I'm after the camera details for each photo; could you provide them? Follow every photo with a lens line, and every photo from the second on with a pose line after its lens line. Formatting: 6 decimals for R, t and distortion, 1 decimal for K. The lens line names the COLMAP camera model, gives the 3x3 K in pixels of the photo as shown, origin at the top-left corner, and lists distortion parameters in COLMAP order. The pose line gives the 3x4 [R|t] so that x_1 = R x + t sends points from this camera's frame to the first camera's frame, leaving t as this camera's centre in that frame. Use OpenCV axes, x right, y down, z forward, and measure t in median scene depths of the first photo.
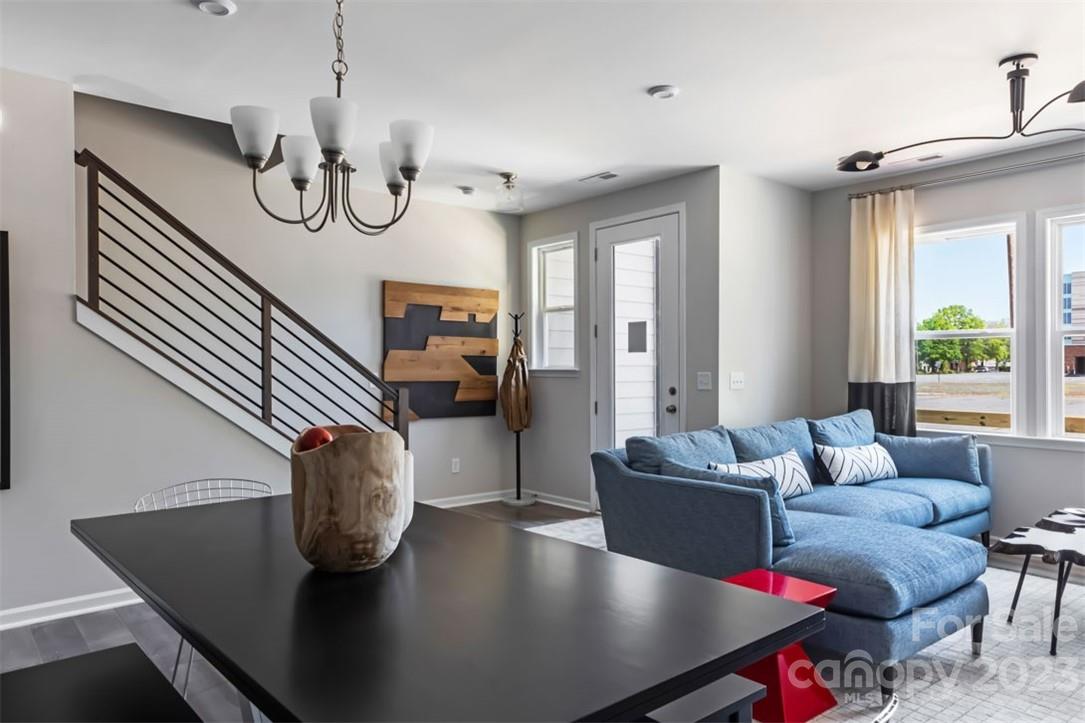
lens RADIAL K [[731.2, 0, 539.2], [0, 731.2, 360.6], [0, 0, 1]] dist [0.003320, 0.015479]
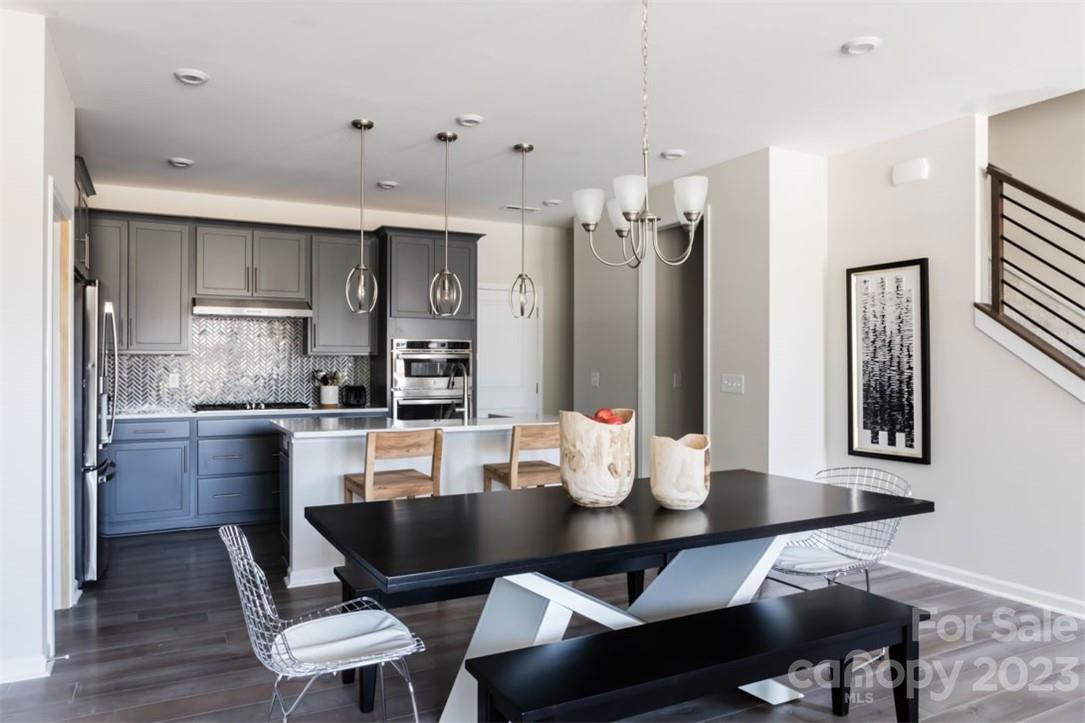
lens RADIAL K [[731.2, 0, 541.9], [0, 731.2, 366.4], [0, 0, 1]] dist [0.003320, 0.015479]
pose [[-0.199766, 0.004888, -0.979832, 0.457202], [-0.004387, 0.999973, 0.005883, 0.002908], [0.979834, 0.005474, -0.199739, 0.449629]]
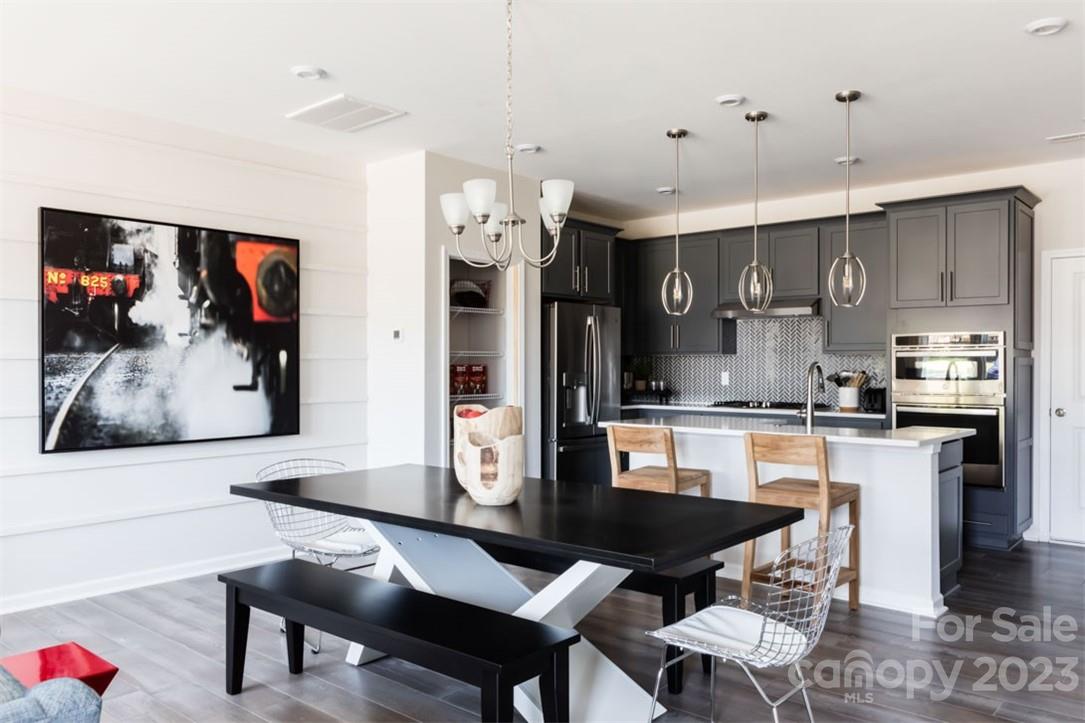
lens RADIAL K [[836.8, 0, 547.8], [0, 836.8, 361.9], [0, 0, 1]] dist [0.008786, -0.010218]
pose [[-0.981931, 0.002877, -0.189217, -0.004208], [0.002870, 0.999996, 0.000311, 0.003017], [0.189217, -0.000238, -0.981935, 1.057323]]
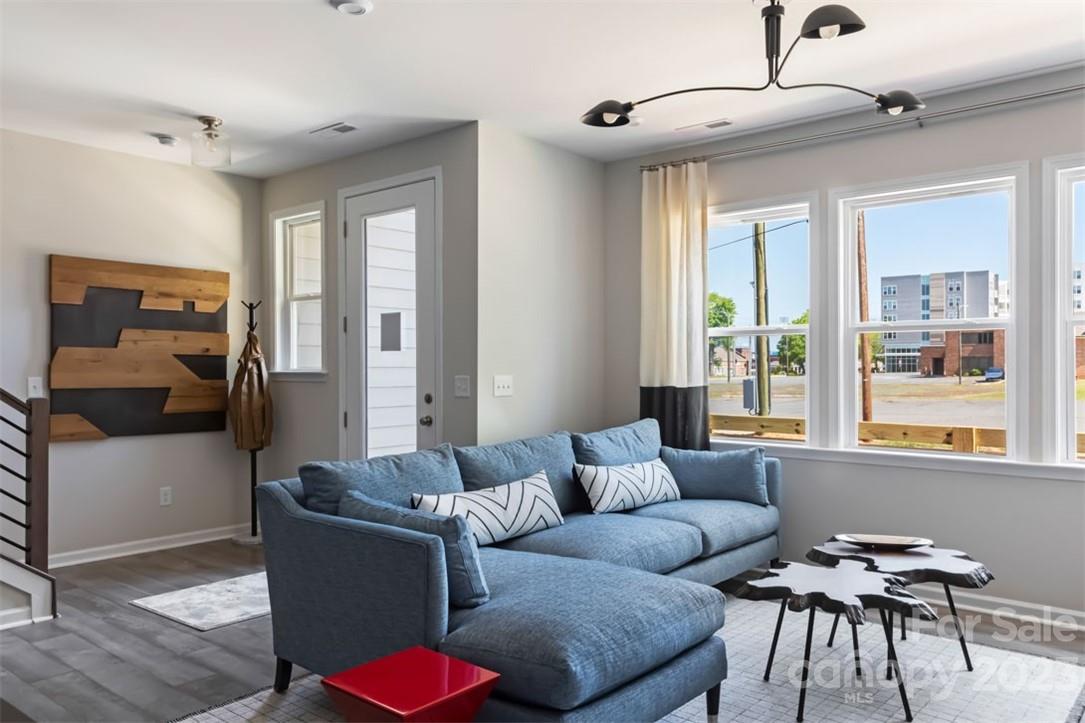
lens RADIAL K [[806.7, 0, 541.1], [0, 806.7, 365.9], [0, 0, 1]] dist [0.009326, 0.000668]
pose [[0.984095, -0.000723, 0.177643, 0.161599], [-0.000300, 0.999984, 0.005733, 0.000129], [-0.177644, -0.005695, 0.984078, 0.108213]]
